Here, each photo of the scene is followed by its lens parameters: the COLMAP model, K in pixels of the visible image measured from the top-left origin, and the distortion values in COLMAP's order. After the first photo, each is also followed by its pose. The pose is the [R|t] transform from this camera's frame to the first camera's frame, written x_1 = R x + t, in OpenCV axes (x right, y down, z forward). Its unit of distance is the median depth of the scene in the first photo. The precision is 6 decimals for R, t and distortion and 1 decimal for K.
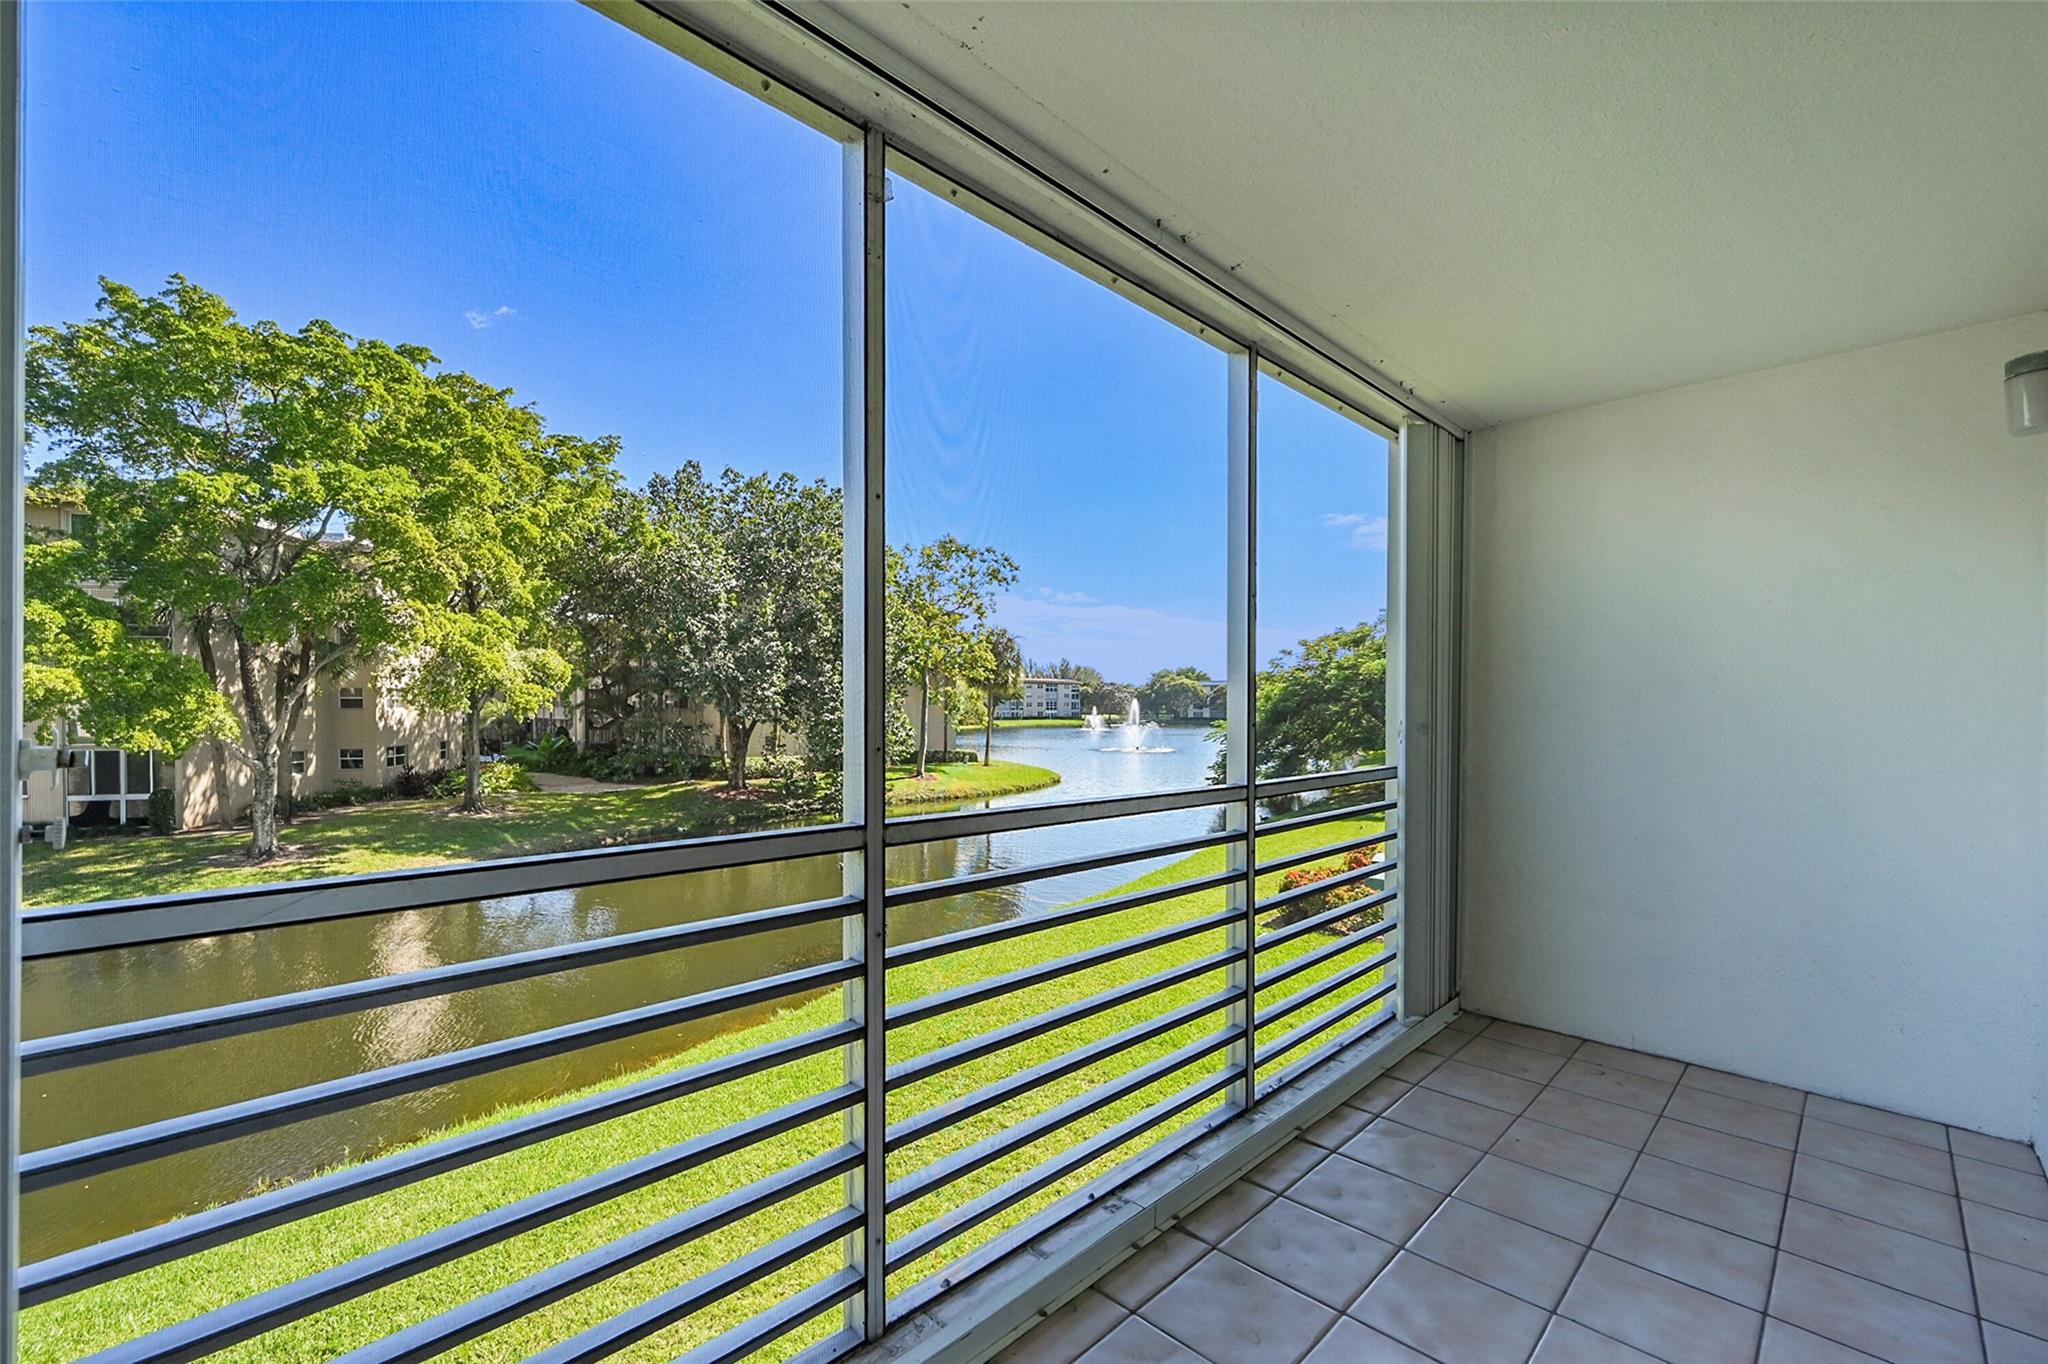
lens RADIAL K [[850.5, 0, 987.6], [0, 850.5, 698.1], [0, 0, 1]] dist [0.006100, -0.001136]
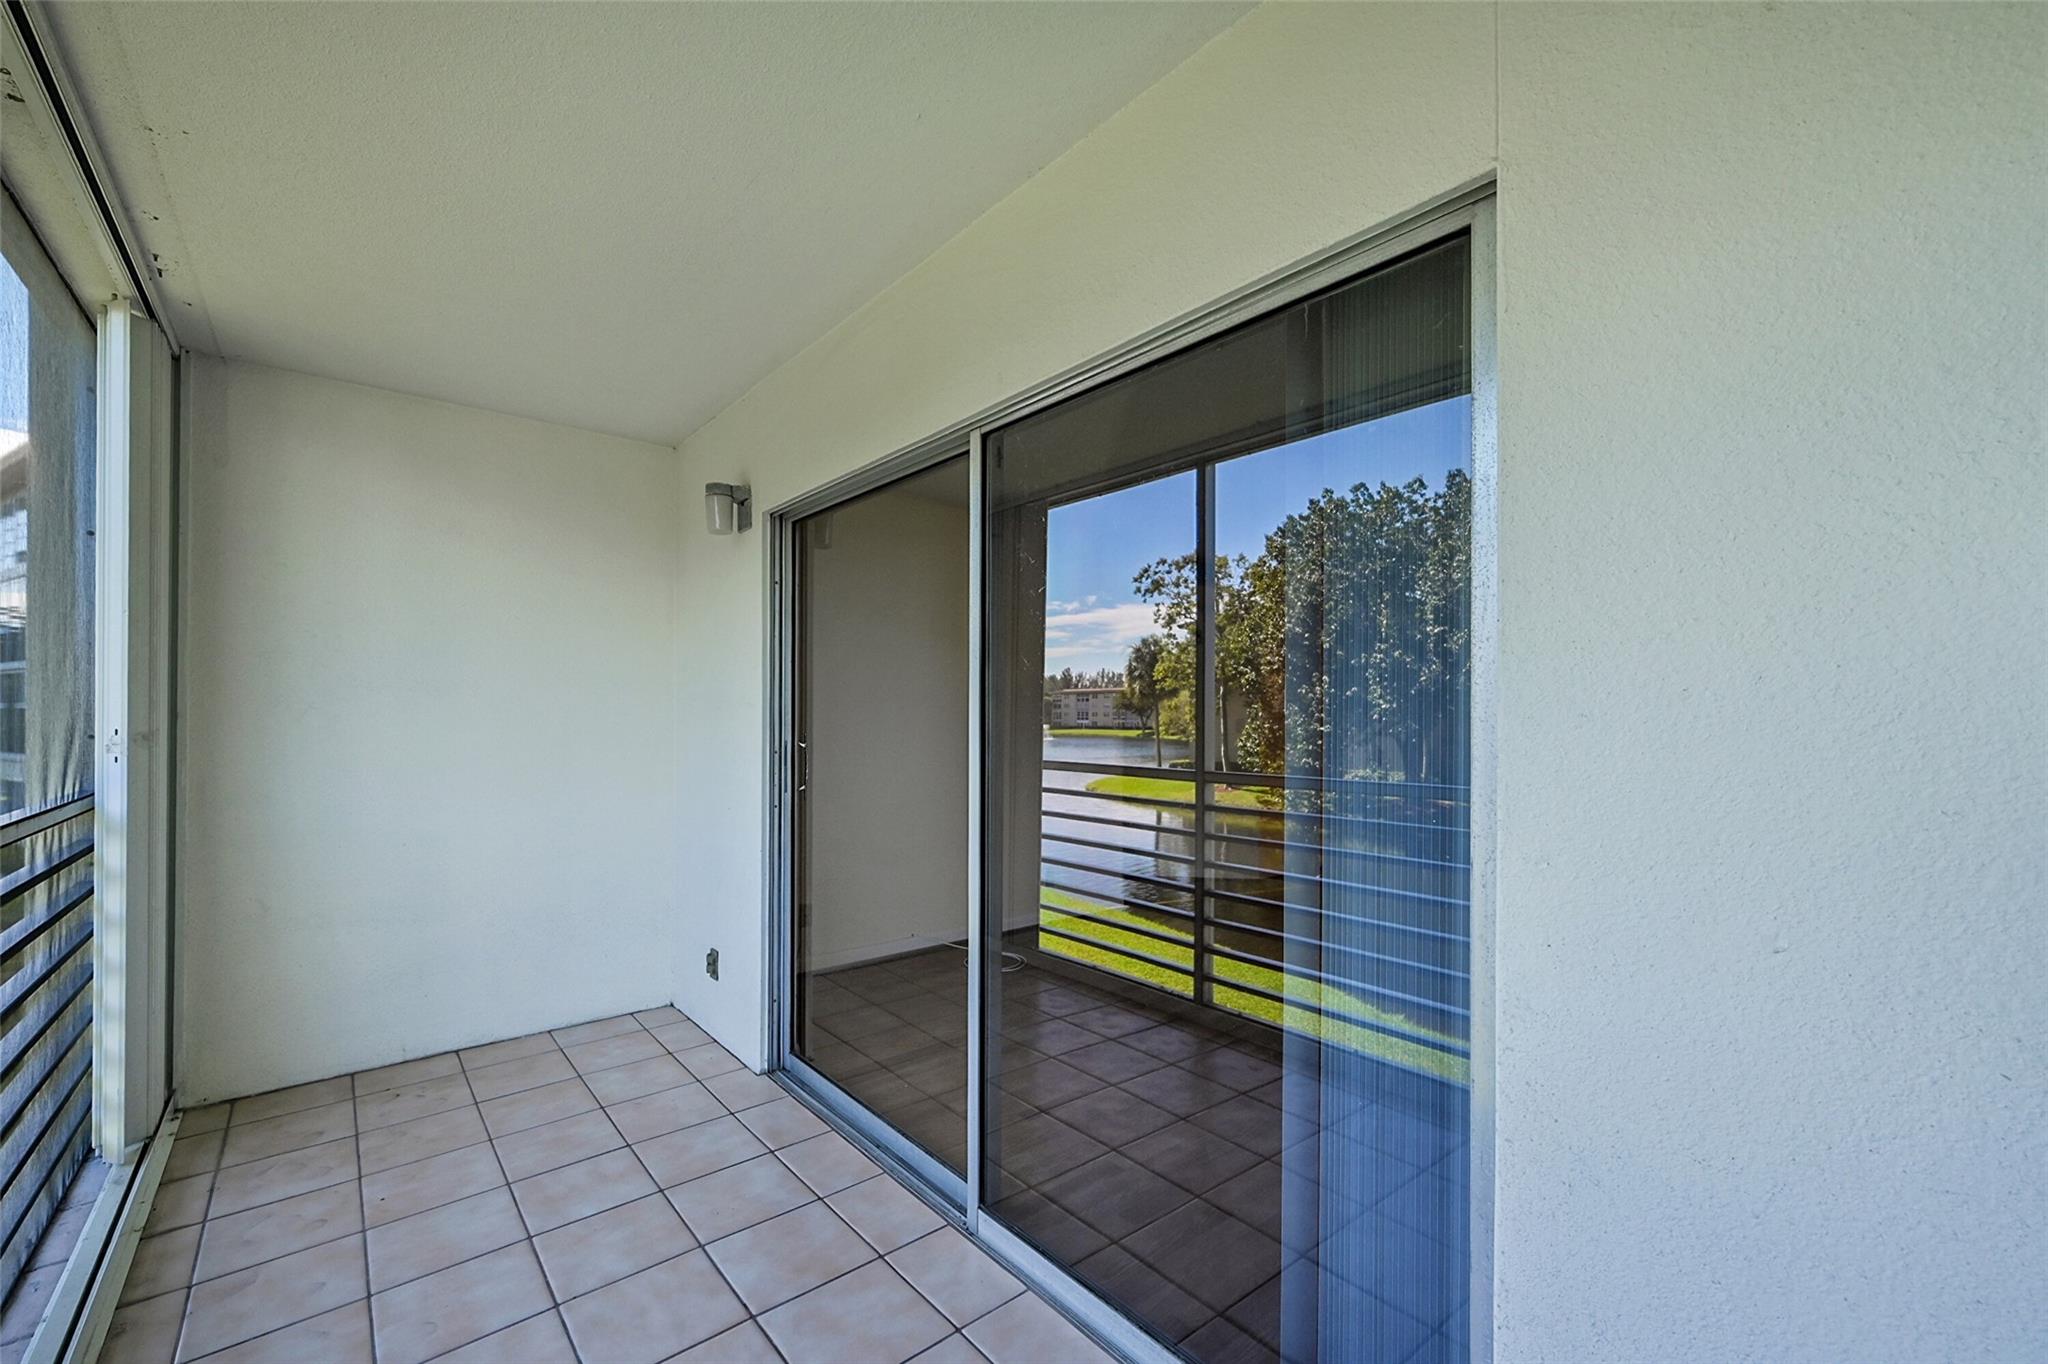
lens RADIAL K [[850.5, 0, 1014.1], [0, 850.5, 691.2], [0, 0, 1]] dist [0.006100, -0.001136]
pose [[0.078245, 0.023694, 0.996653, -0.239406], [-0.002661, 0.999719, -0.023558, 0.001210], [-0.996931, -0.000809, 0.078286, 0.263357]]
